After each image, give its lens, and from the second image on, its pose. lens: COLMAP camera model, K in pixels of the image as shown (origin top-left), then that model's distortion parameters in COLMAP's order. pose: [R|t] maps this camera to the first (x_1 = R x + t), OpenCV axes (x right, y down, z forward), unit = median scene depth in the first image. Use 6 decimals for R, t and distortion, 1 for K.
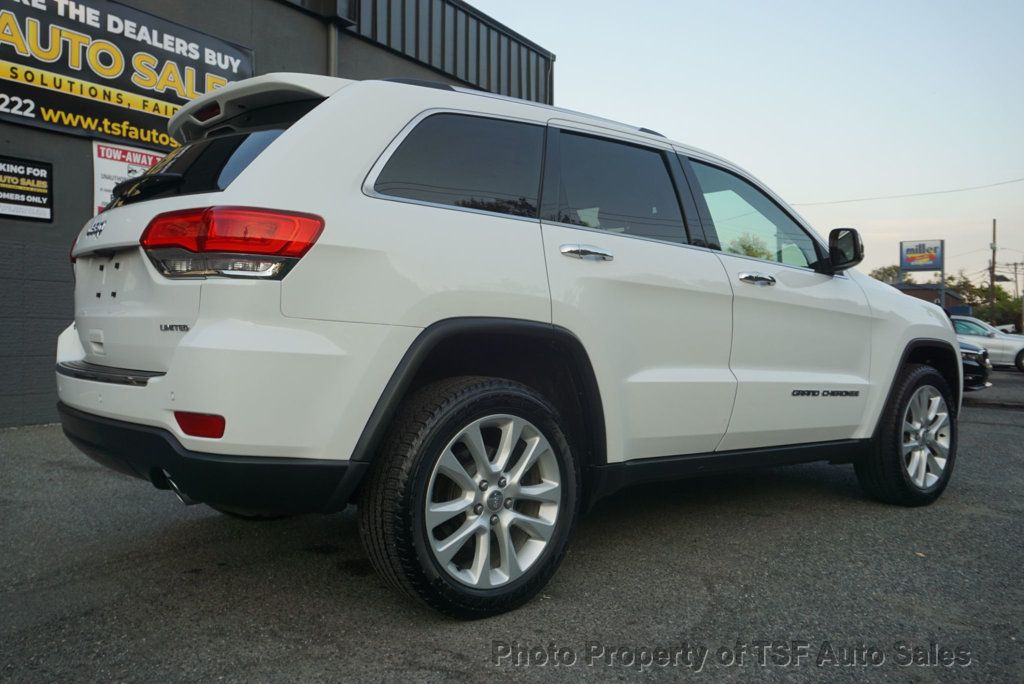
lens RADIAL K [[886.5, 0, 488.4], [0, 886.5, 339.9], [0, 0, 1]] dist [-0.011476, 0.015254]
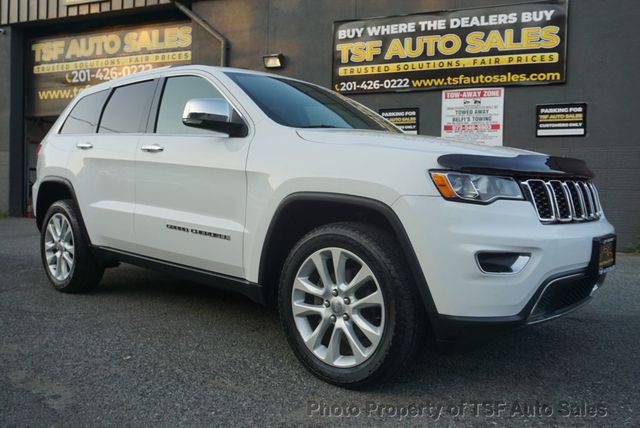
lens RADIAL K [[570.1, 0, 318.6], [0, 570.1, 193.6], [0, 0, 1]] dist [-0.003460, 0.003419]
pose [[0.126797, 0.009099, -0.991887, 0.713060], [-0.040845, 0.999158, 0.003945, -0.004758], [0.991087, 0.040013, 0.127062, 0.611383]]
